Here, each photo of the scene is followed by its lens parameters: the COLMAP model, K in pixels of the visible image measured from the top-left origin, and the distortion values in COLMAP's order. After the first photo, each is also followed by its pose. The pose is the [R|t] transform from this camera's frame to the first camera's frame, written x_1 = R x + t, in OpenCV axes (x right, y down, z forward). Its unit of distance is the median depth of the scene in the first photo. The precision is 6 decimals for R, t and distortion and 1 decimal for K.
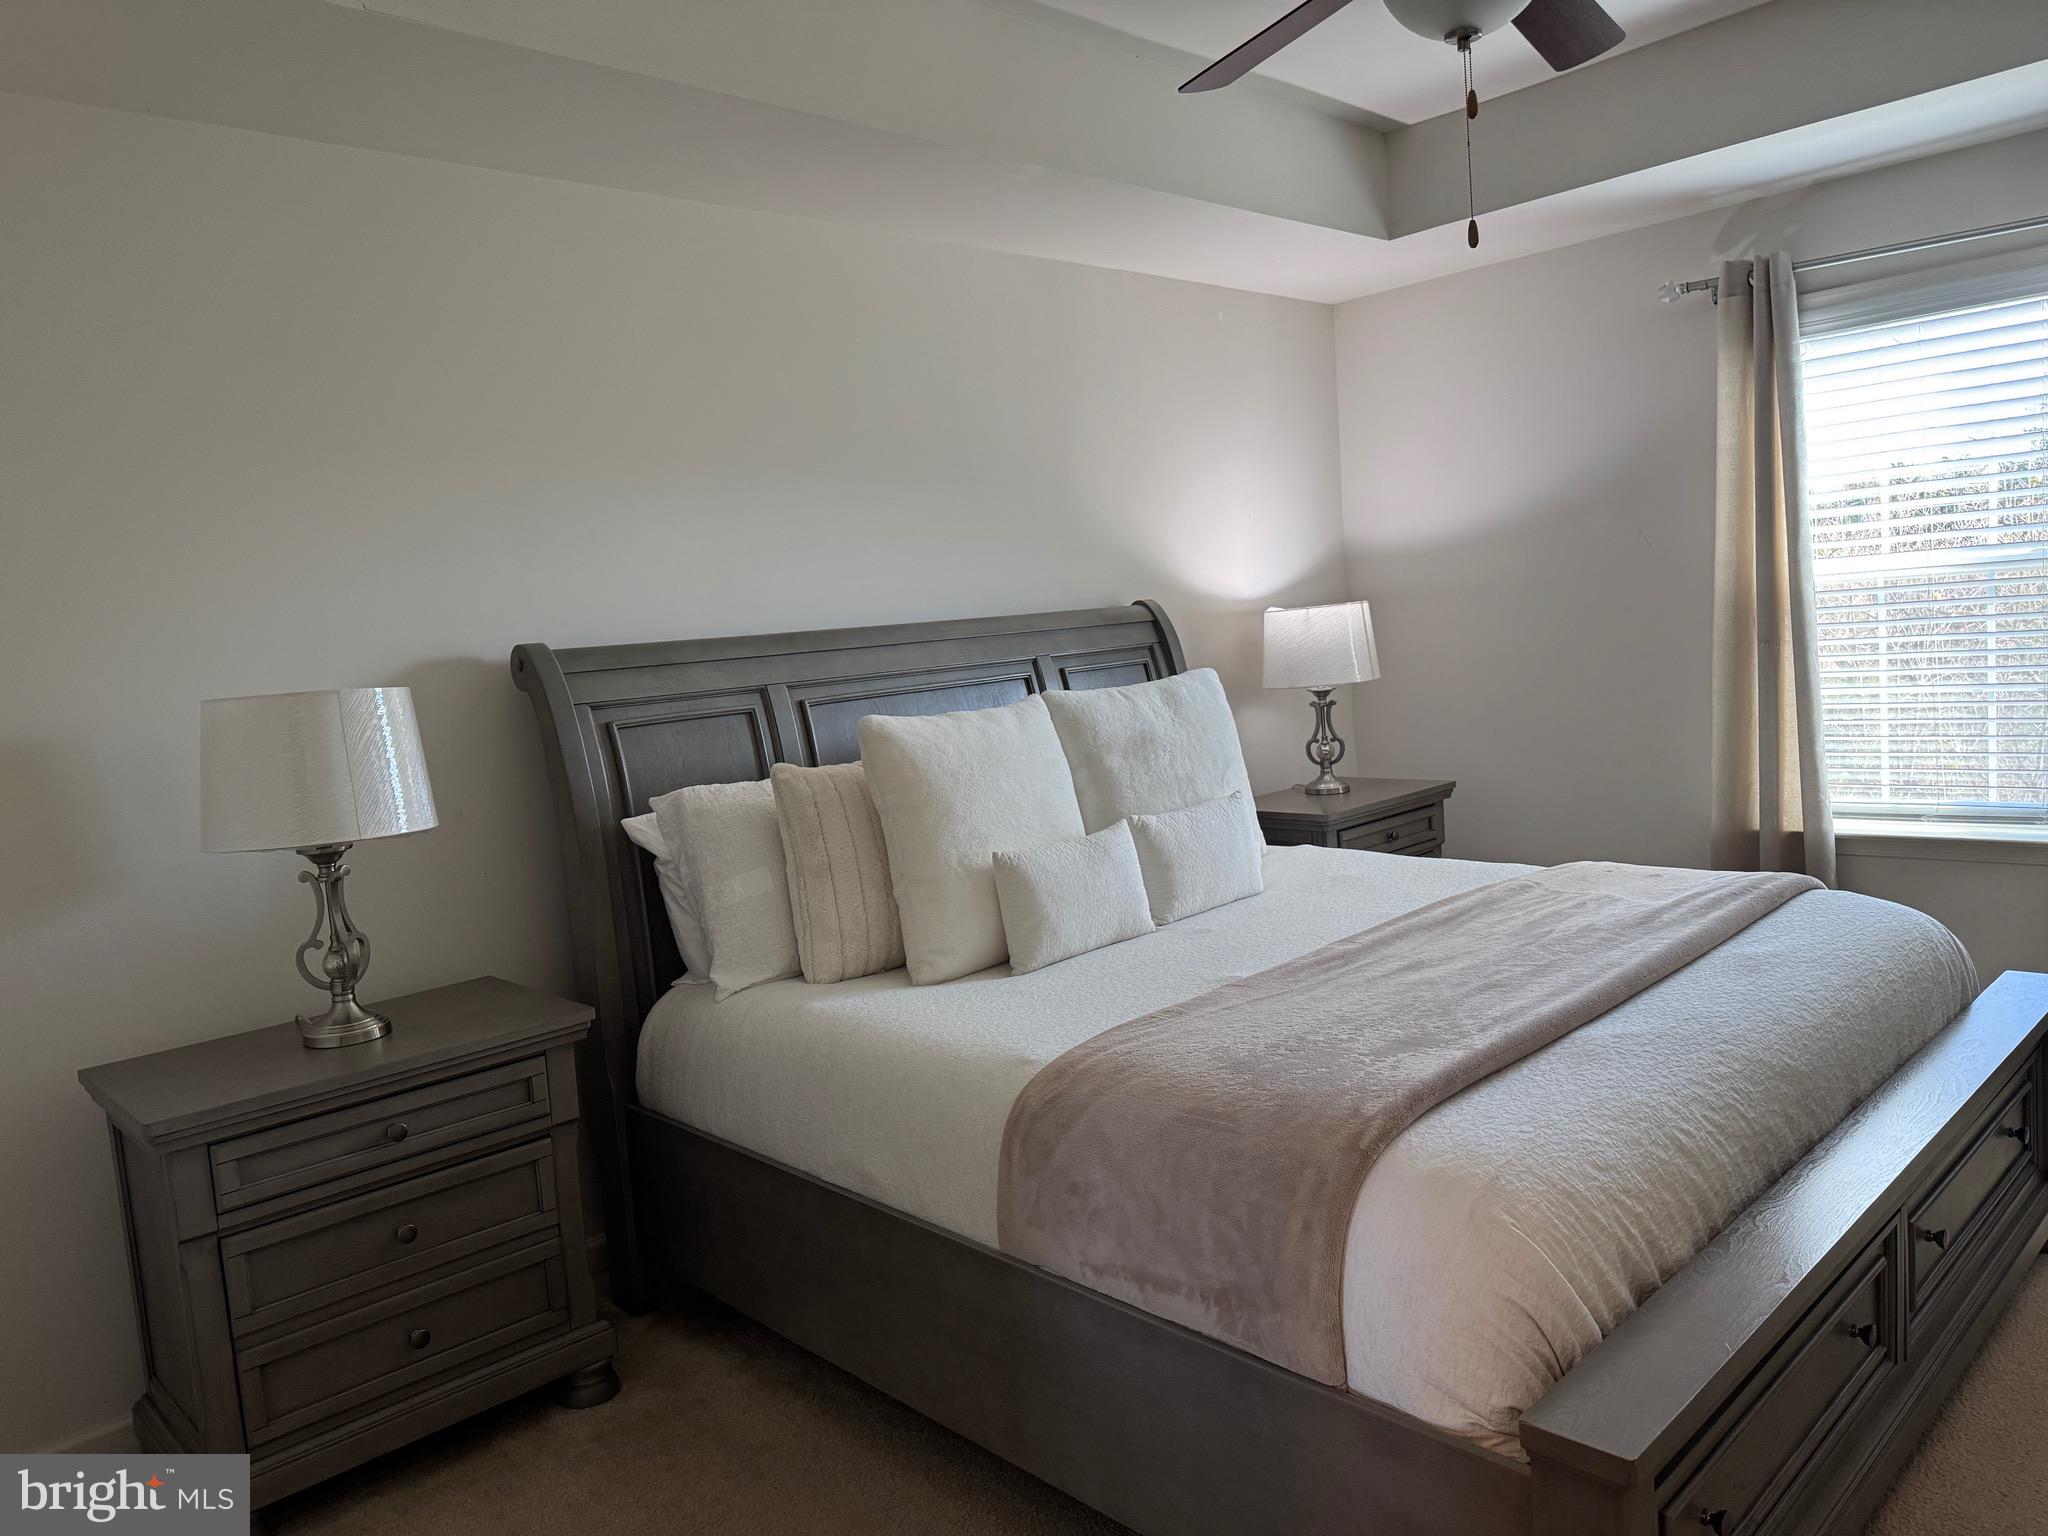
lens RADIAL K [[1427.7, 0, 1024.0], [0, 1427.7, 768.0], [0, 0, 1]] dist [0.106804, -0.121899]
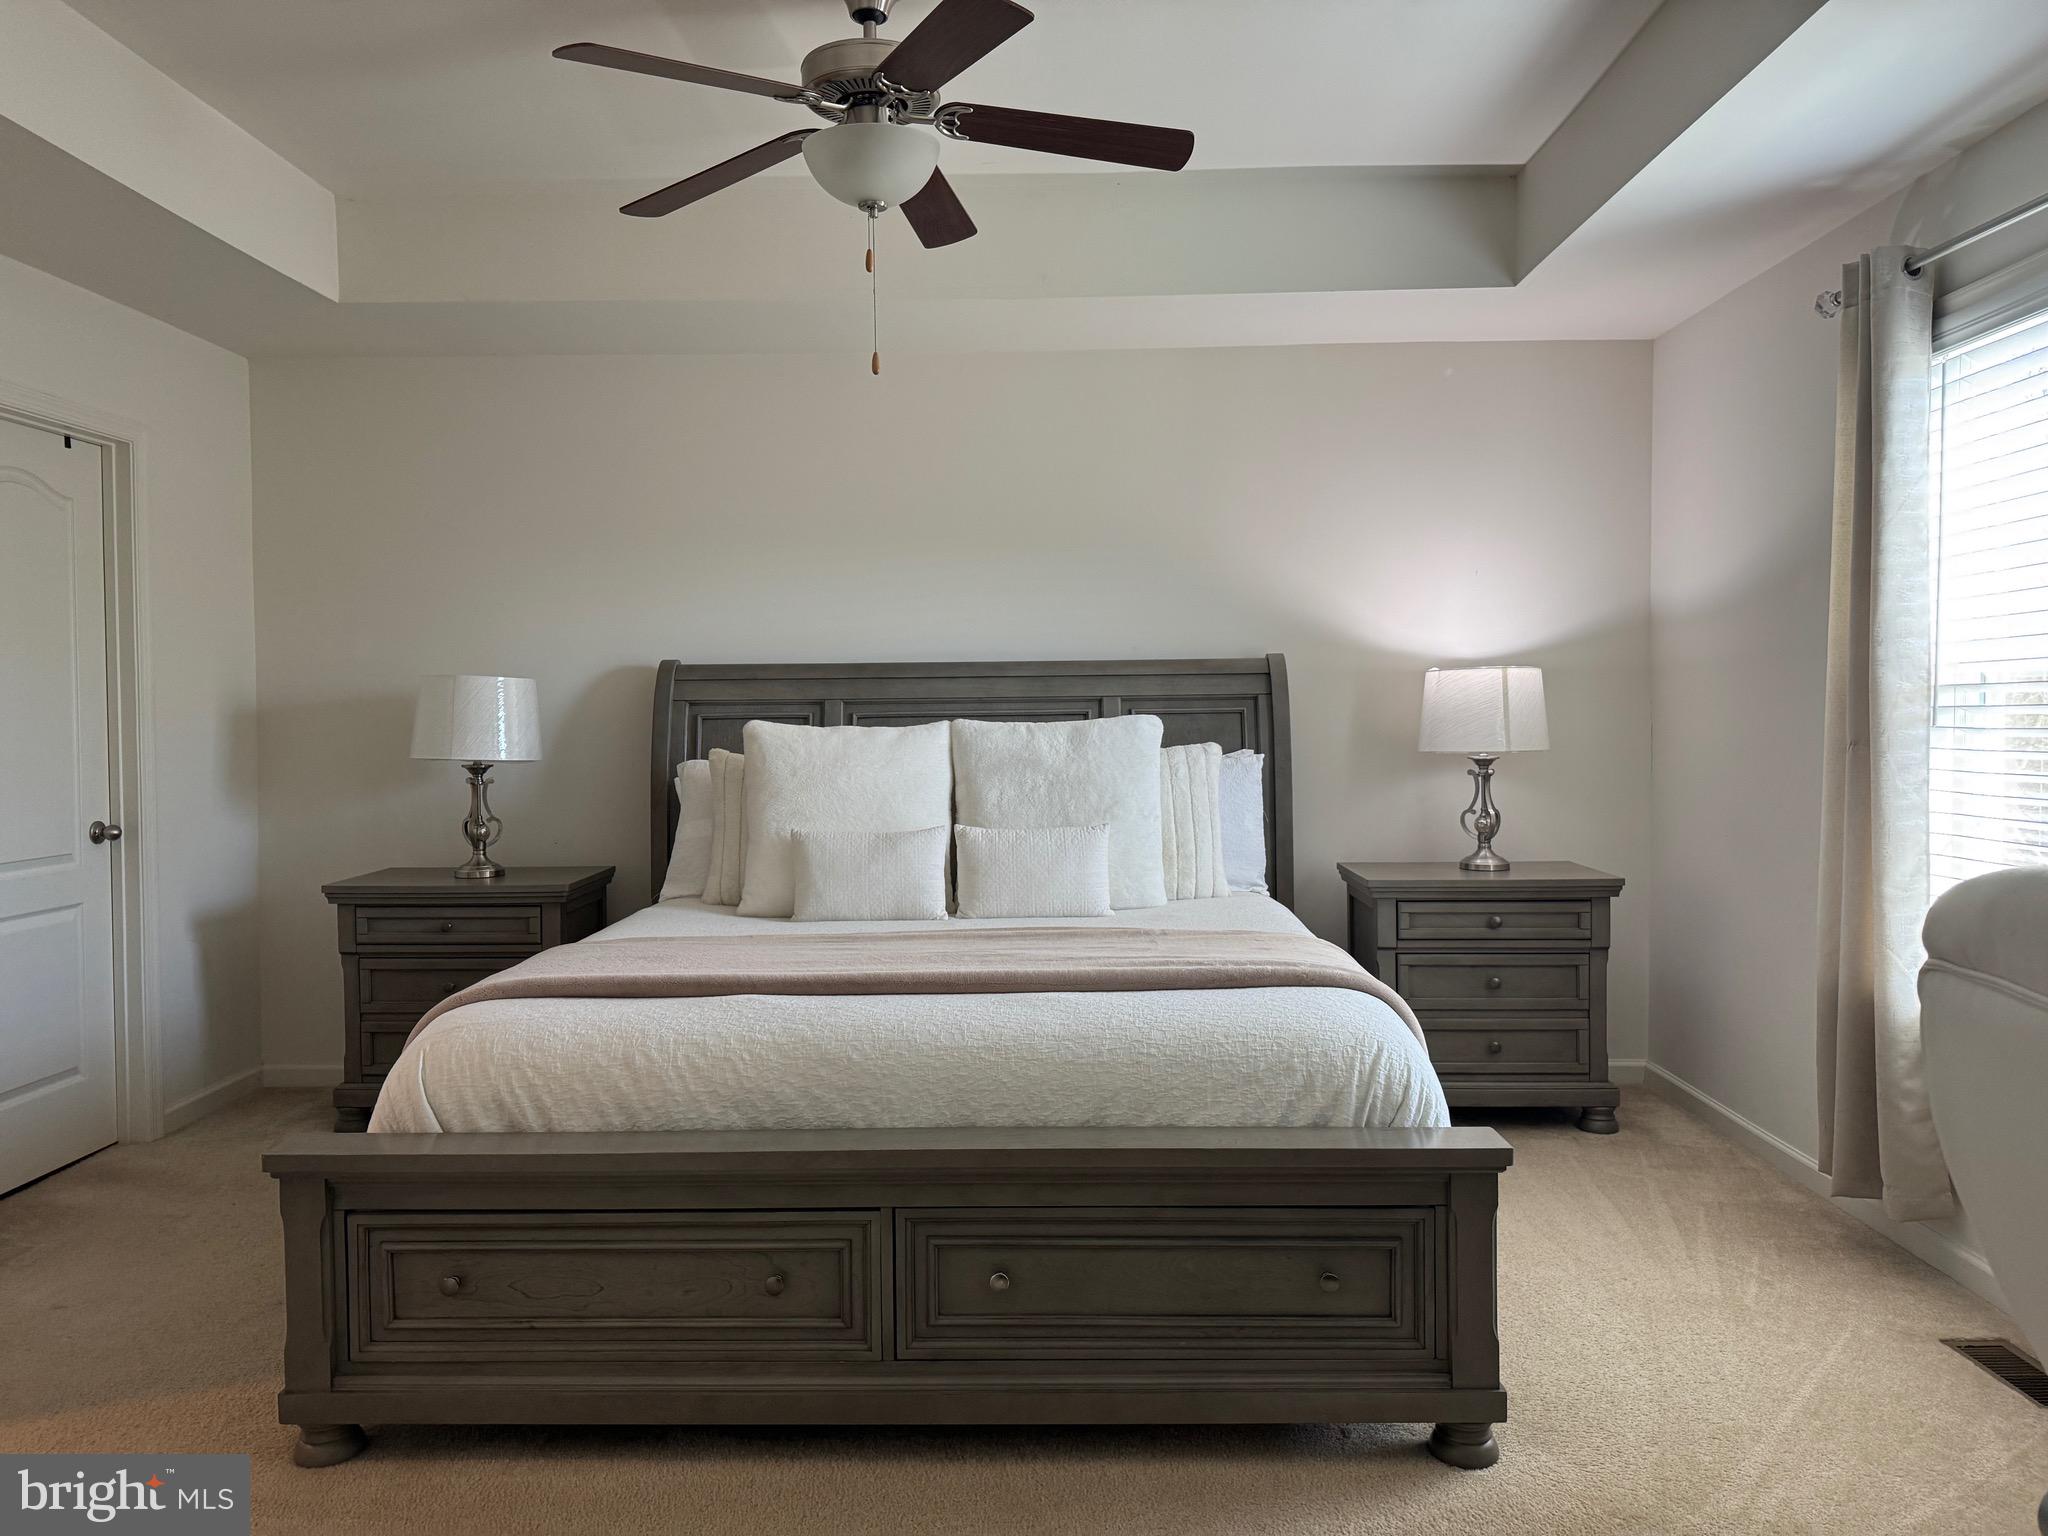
lens RADIAL K [[1424.6, 0, 1024.0], [0, 1424.6, 768.0], [0, 0, 1]] dist [0.048104, -0.057762]
pose [[0.702838, 0.099143, -0.704407, 0.985155], [-0.119961, 0.992577, 0.020008, -0.046615], [0.701162, 0.070439, 0.709514, 0.191555]]
